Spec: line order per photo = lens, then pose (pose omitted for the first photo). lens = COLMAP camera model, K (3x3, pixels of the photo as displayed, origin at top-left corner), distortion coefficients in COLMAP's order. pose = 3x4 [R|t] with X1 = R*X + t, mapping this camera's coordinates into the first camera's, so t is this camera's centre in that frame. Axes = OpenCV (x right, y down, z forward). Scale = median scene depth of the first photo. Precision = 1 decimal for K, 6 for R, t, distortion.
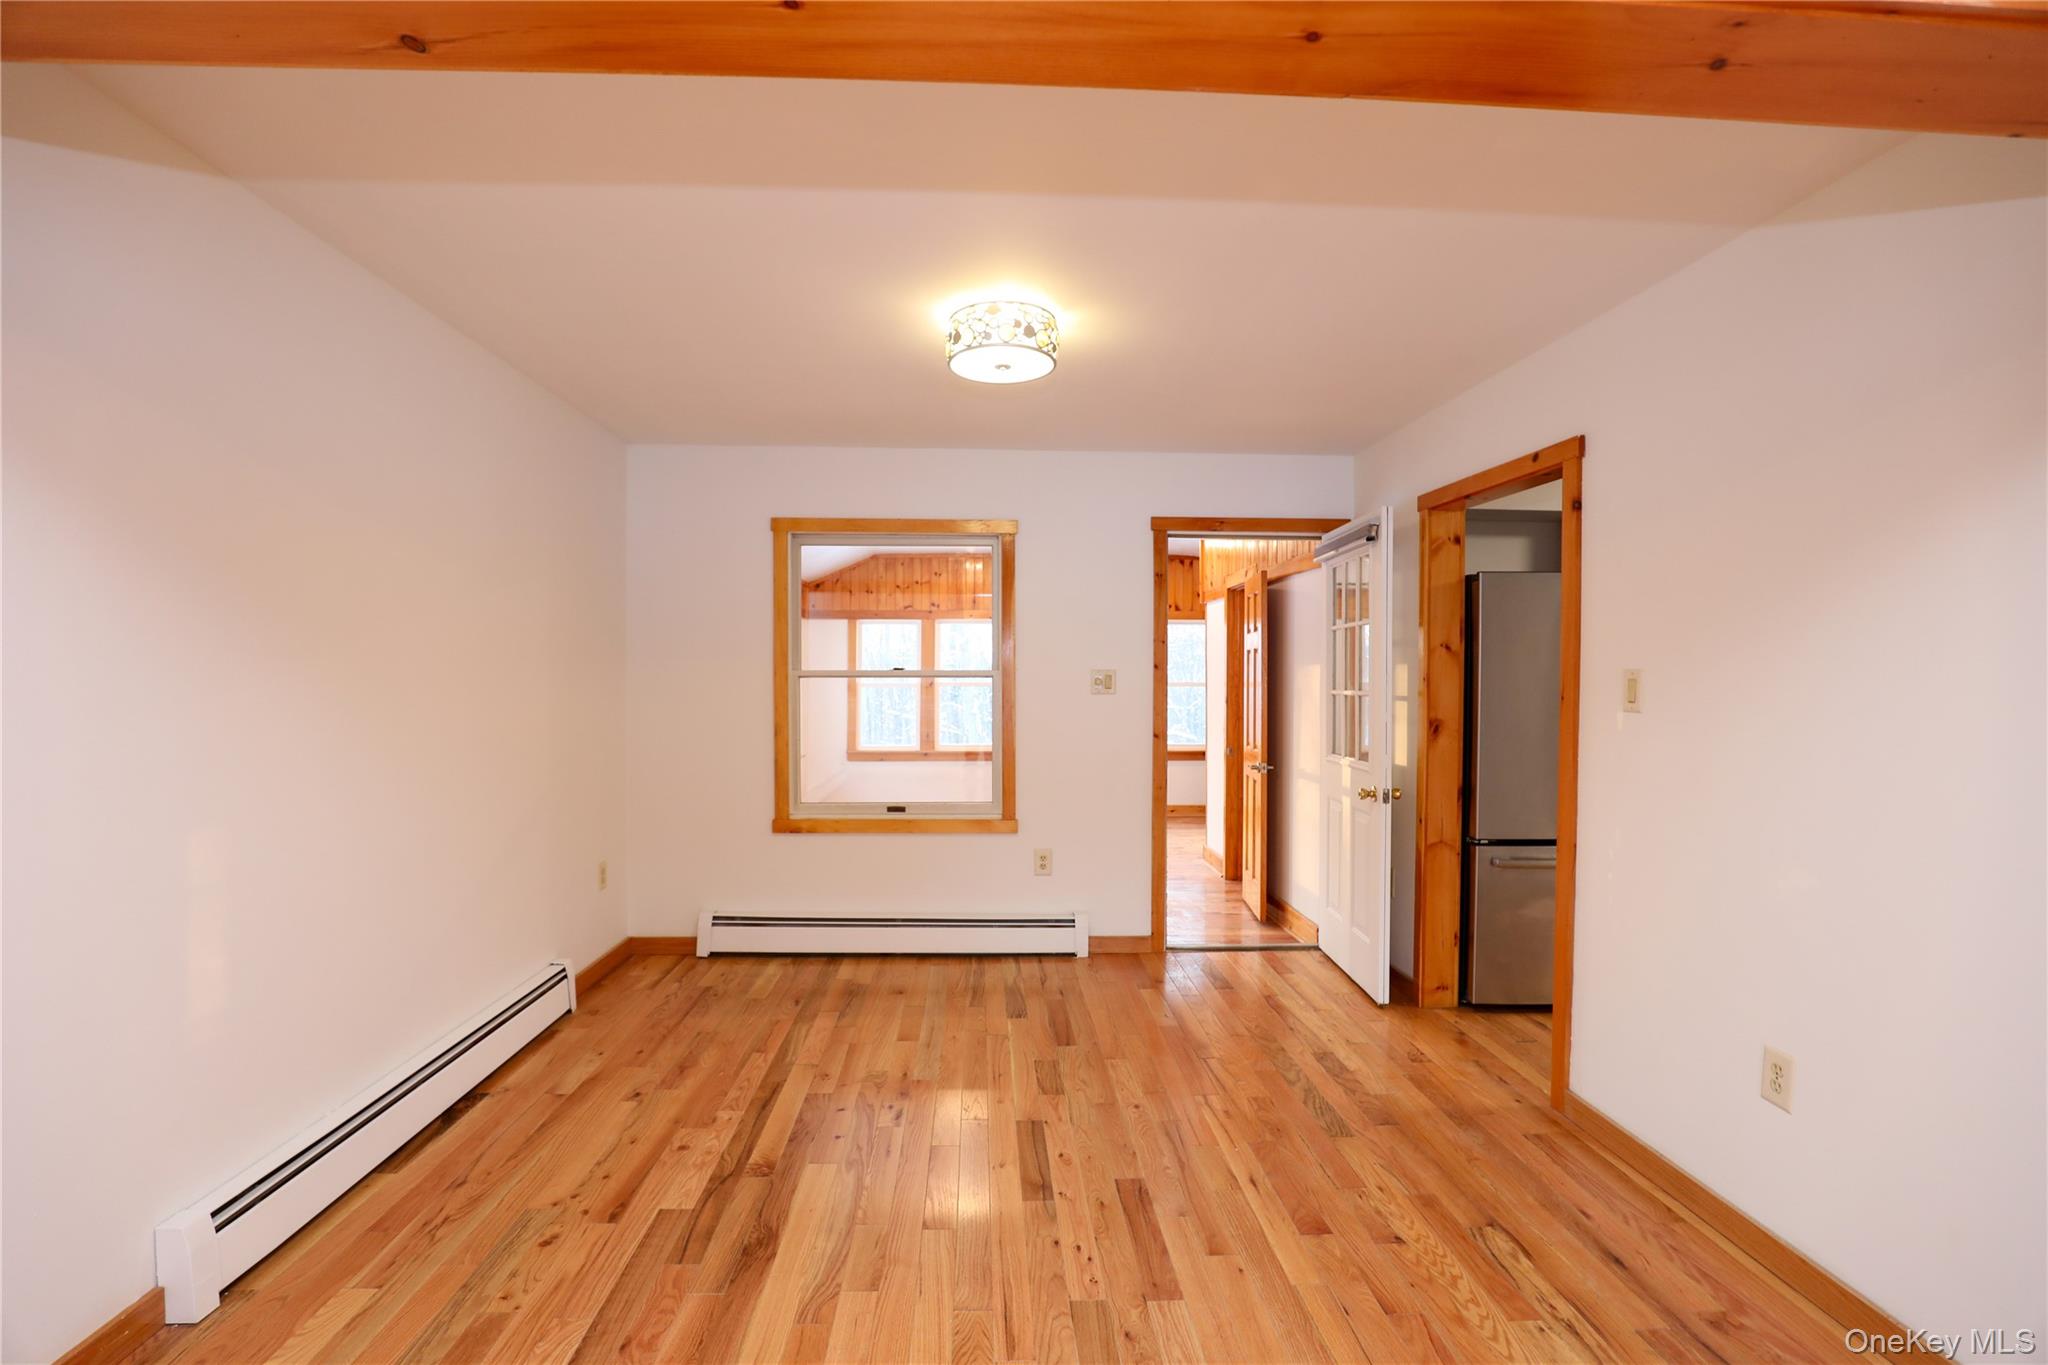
lens RADIAL K [[936.6, 0, 1018.3], [0, 936.6, 693.0], [0, 0, 1]] dist [-0.034984, 0.006252]
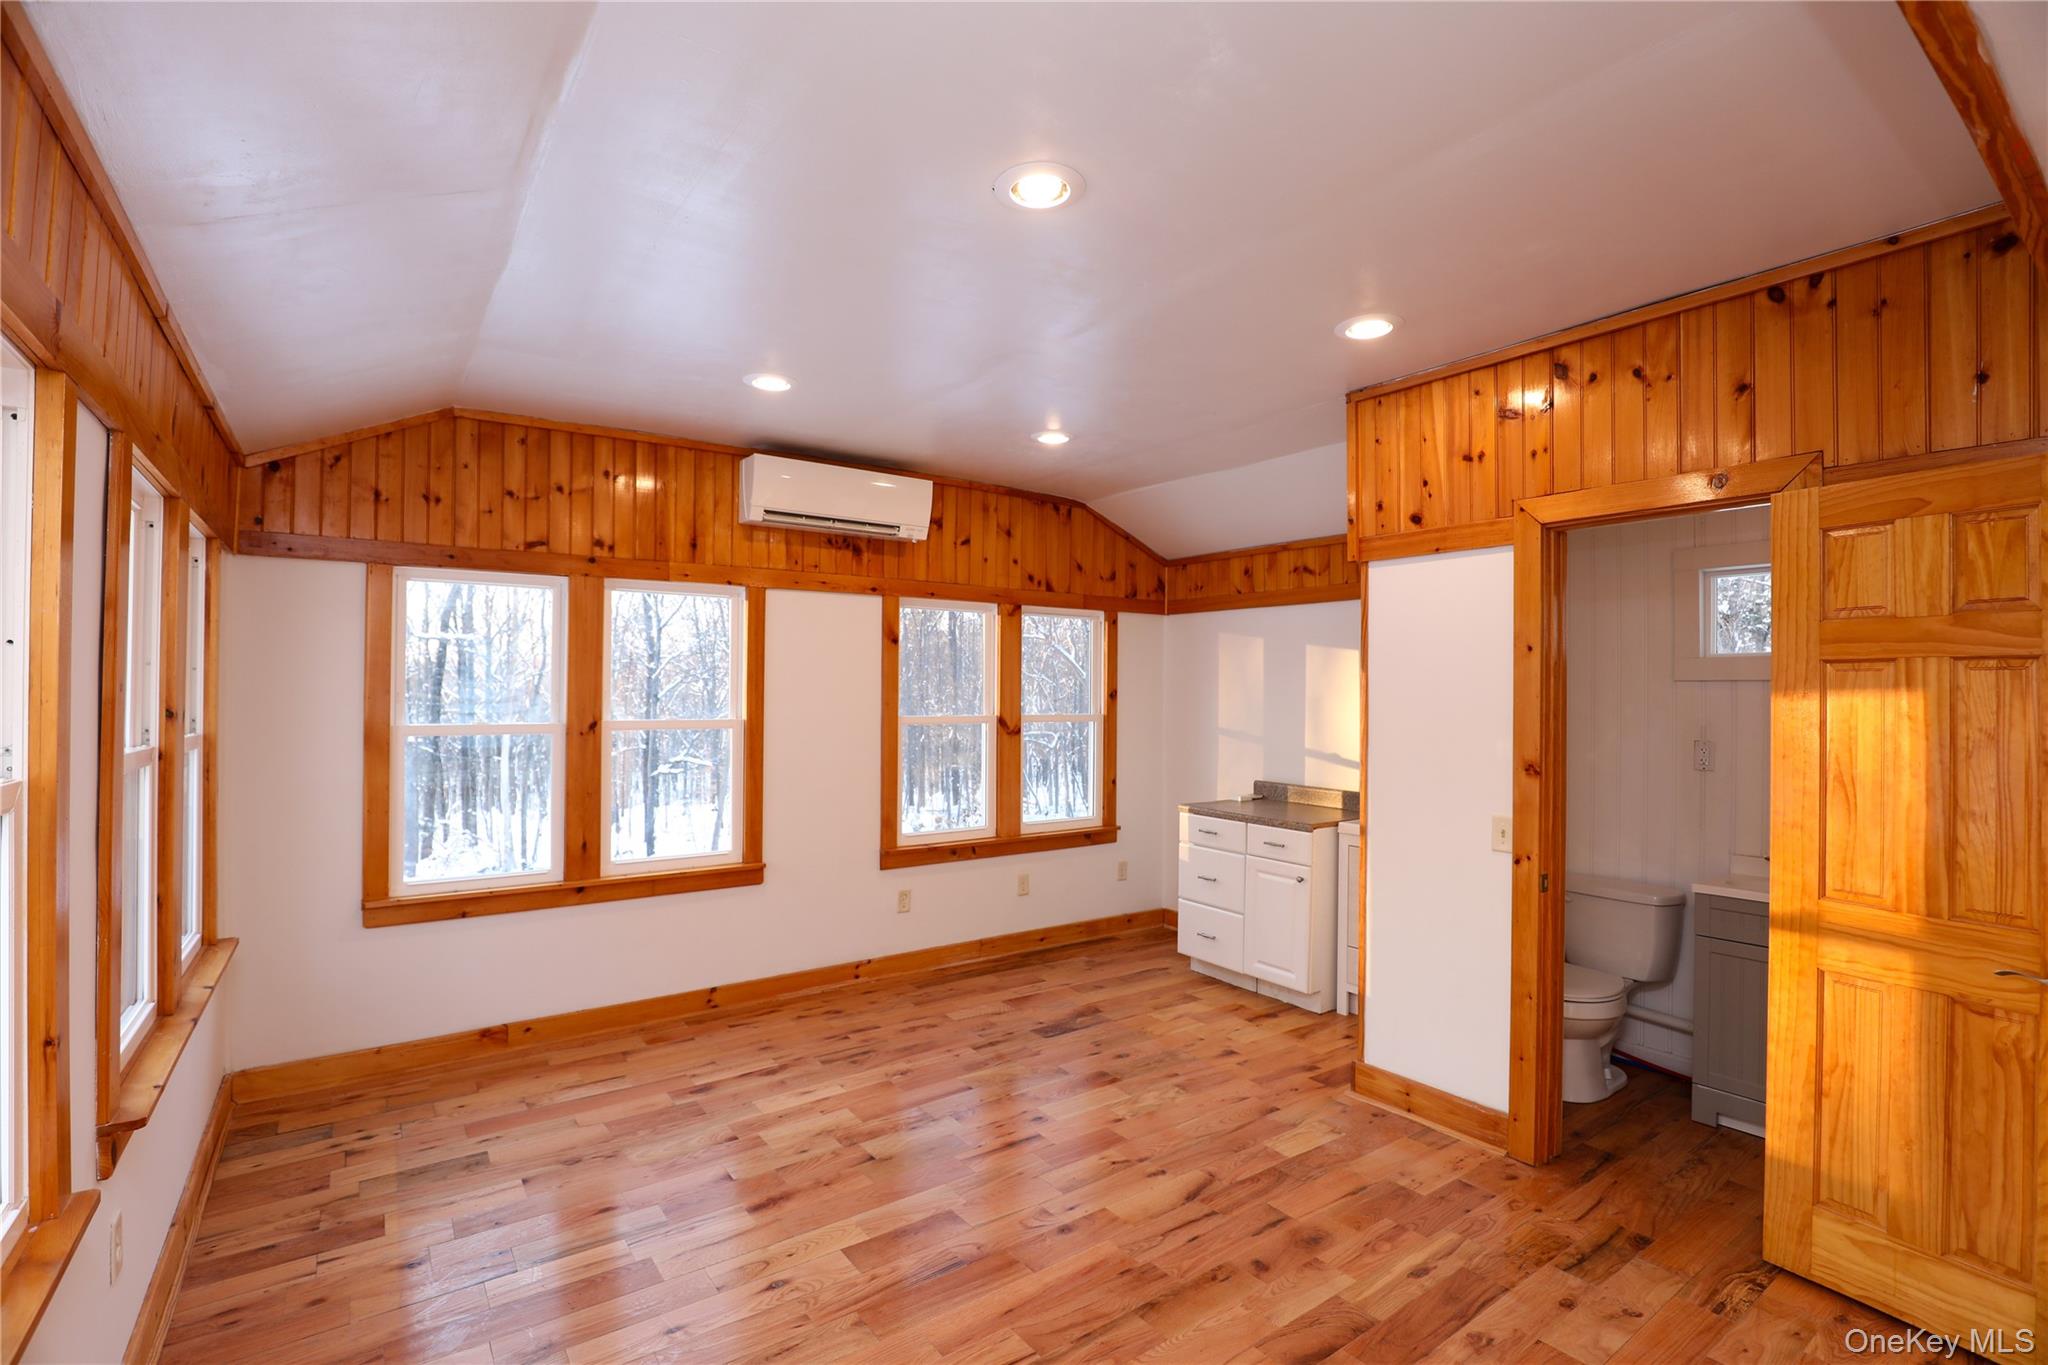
lens RADIAL K [[936.6, 0, 1013.4], [0, 936.6, 689.1], [0, 0, 1]] dist [-0.034984, 0.006252]
pose [[0.840372, 0.002183, 0.542006, -0.445073], [0.007833, 0.999839, -0.016171, -0.049943], [-0.541954, 0.017835, 0.840219, 1.449487]]
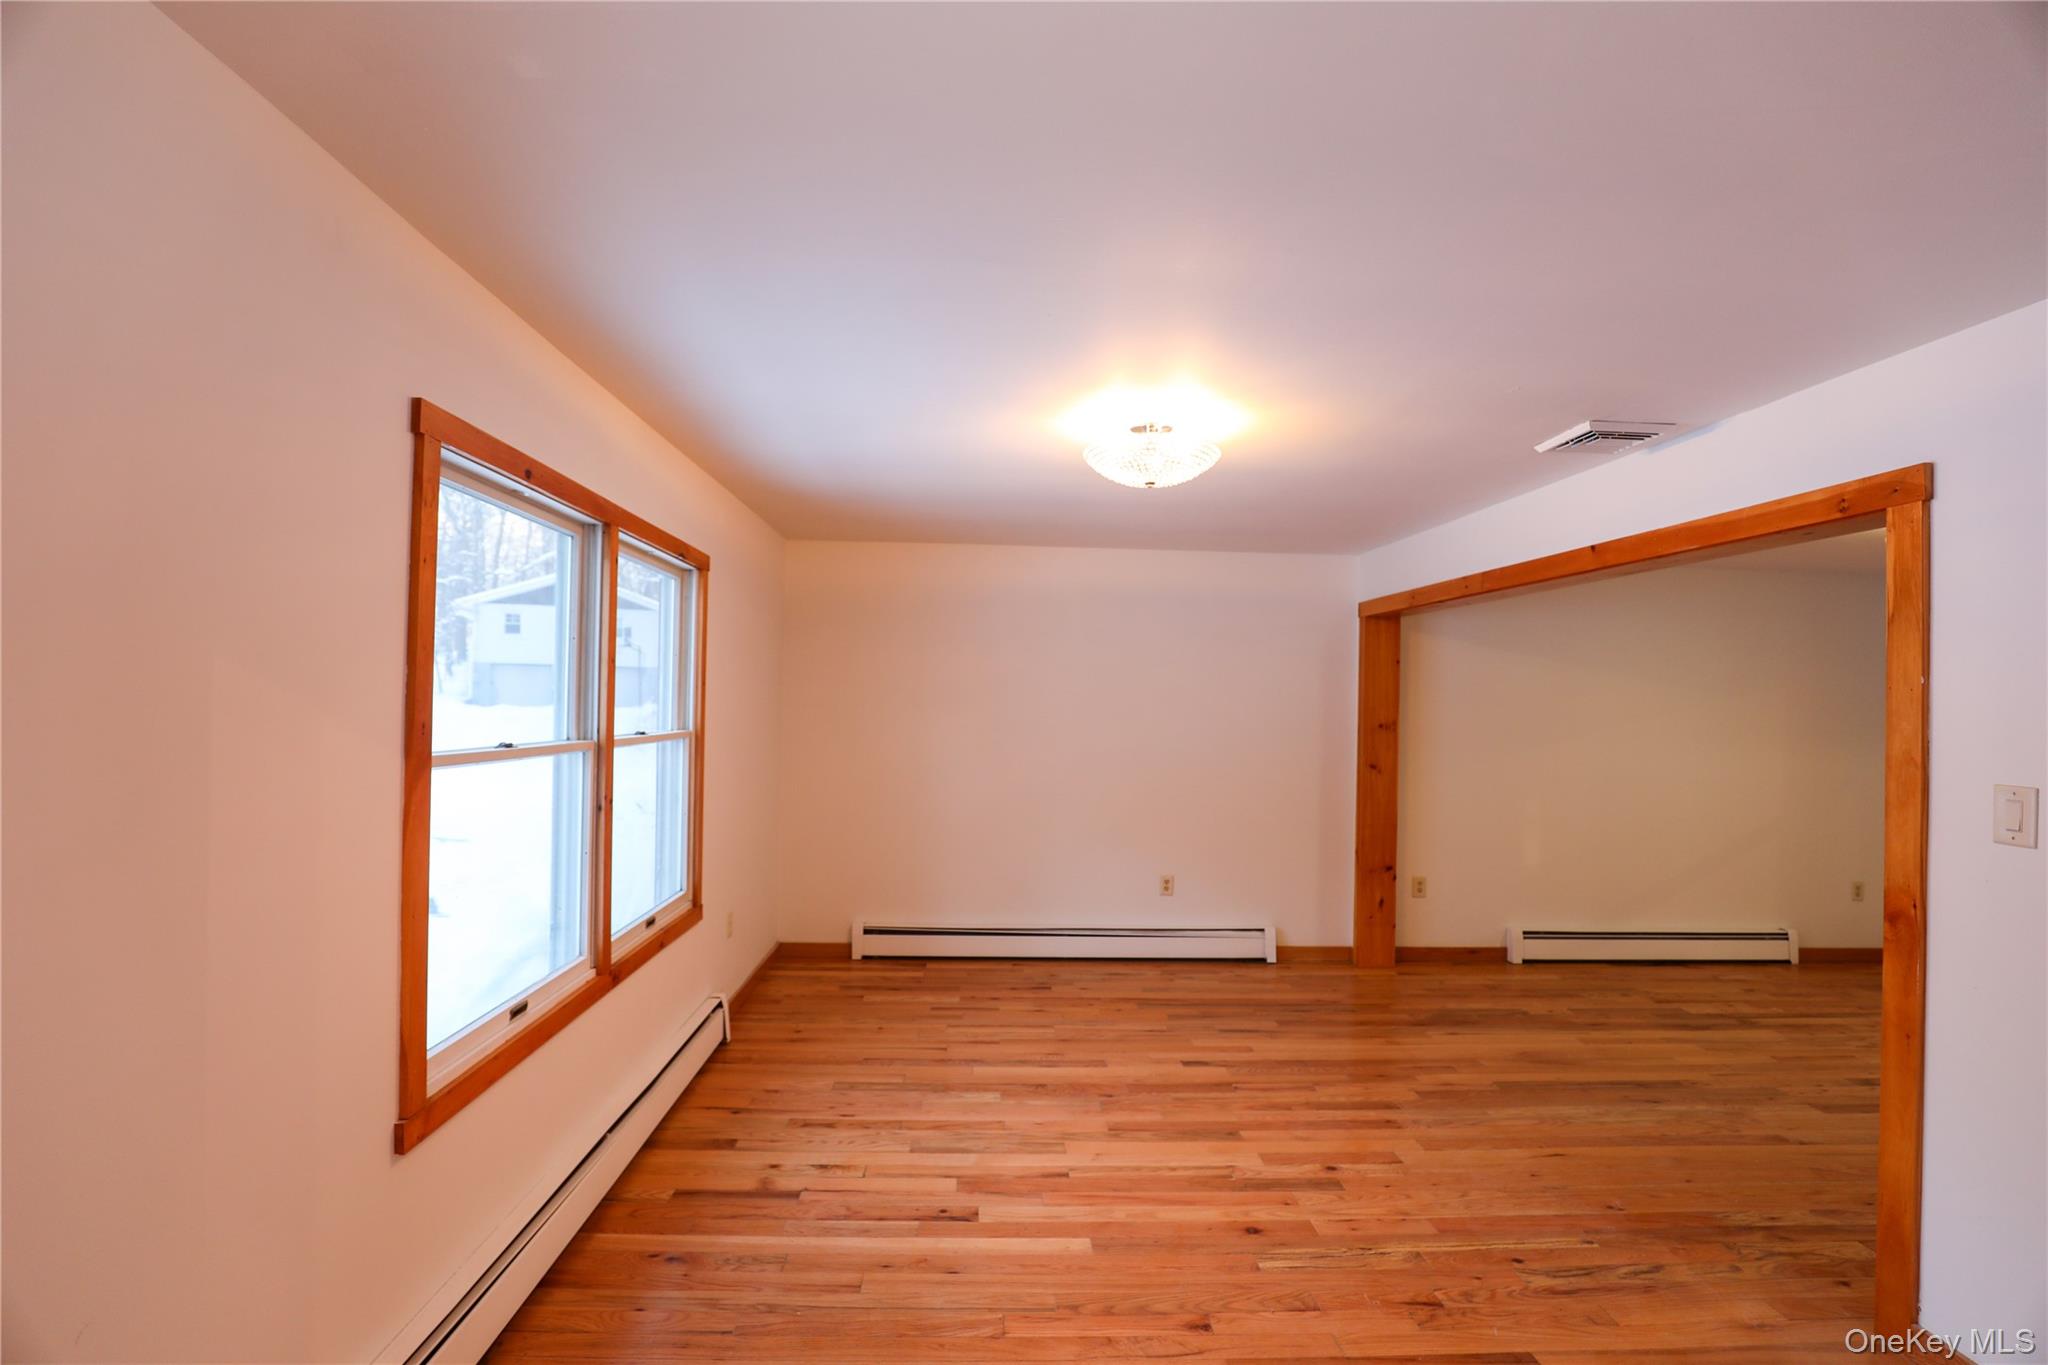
lens RADIAL K [[936.6, 0, 1018.9], [0, 936.6, 686.4], [0, 0, 1]] dist [-0.034984, 0.006252]
pose [[0.001612, -0.022976, -0.999735, 1.088685], [-0.041820, 0.998860, -0.023023, -0.033893], [0.999124, 0.041846, 0.000649, -0.330889]]
